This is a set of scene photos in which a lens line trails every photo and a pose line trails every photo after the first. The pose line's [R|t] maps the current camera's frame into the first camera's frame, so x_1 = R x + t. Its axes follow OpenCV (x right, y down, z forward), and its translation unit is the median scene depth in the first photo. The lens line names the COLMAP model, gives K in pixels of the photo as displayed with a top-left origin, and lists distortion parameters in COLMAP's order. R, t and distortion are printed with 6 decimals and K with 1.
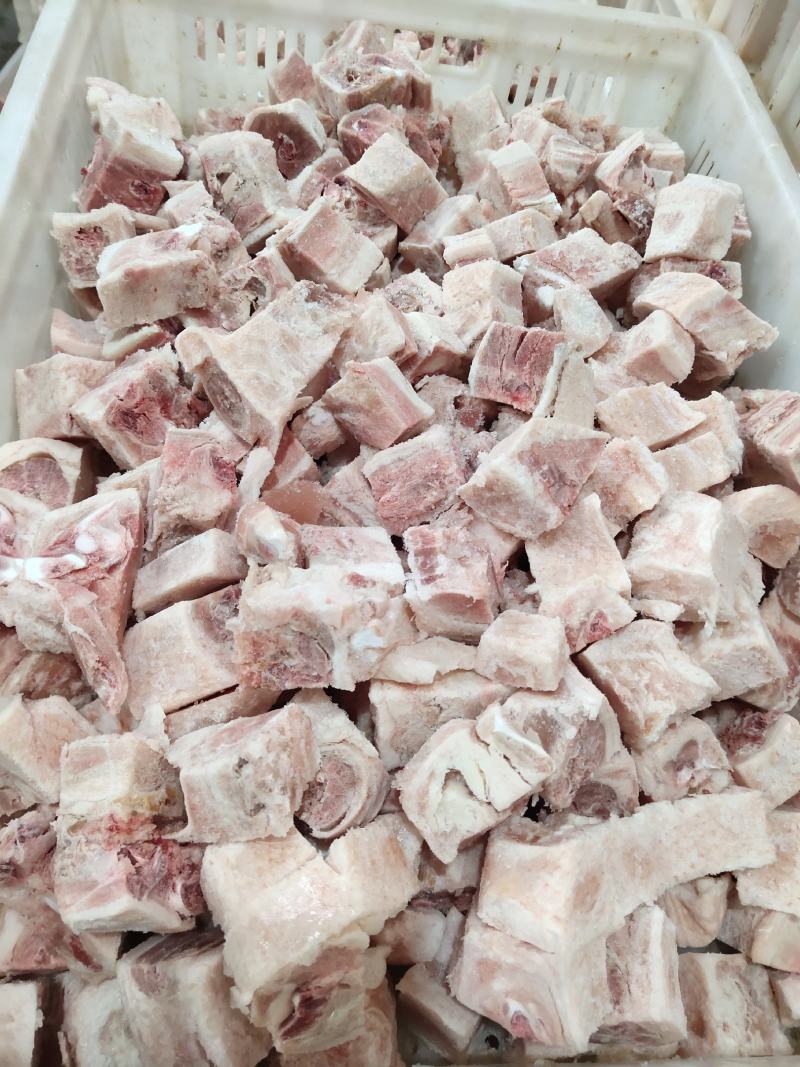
lens RADIAL K [[814.9, 0, 400.0], [0, 814.9, 533.5], [0, 0, 1]] dist [0.028388, 0.001605]
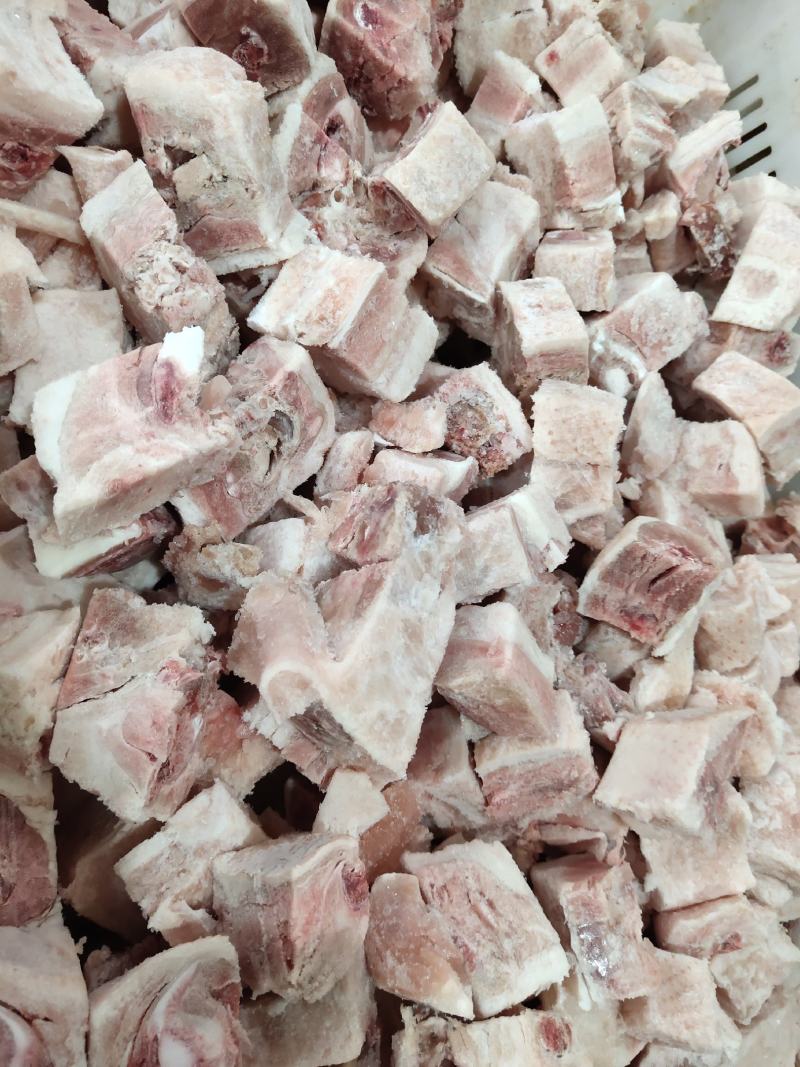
lens RADIAL K [[832.2, 0, 400.0], [0, 832.2, 533.5], [0, 0, 1]] dist [0.038837, -0.048083]
pose [[0.922277, -0.046139, 0.383765, -0.307837], [-0.118954, 0.910783, 0.395377, -0.443428], [-0.367769, -0.410298, 0.834507, 0.366723]]
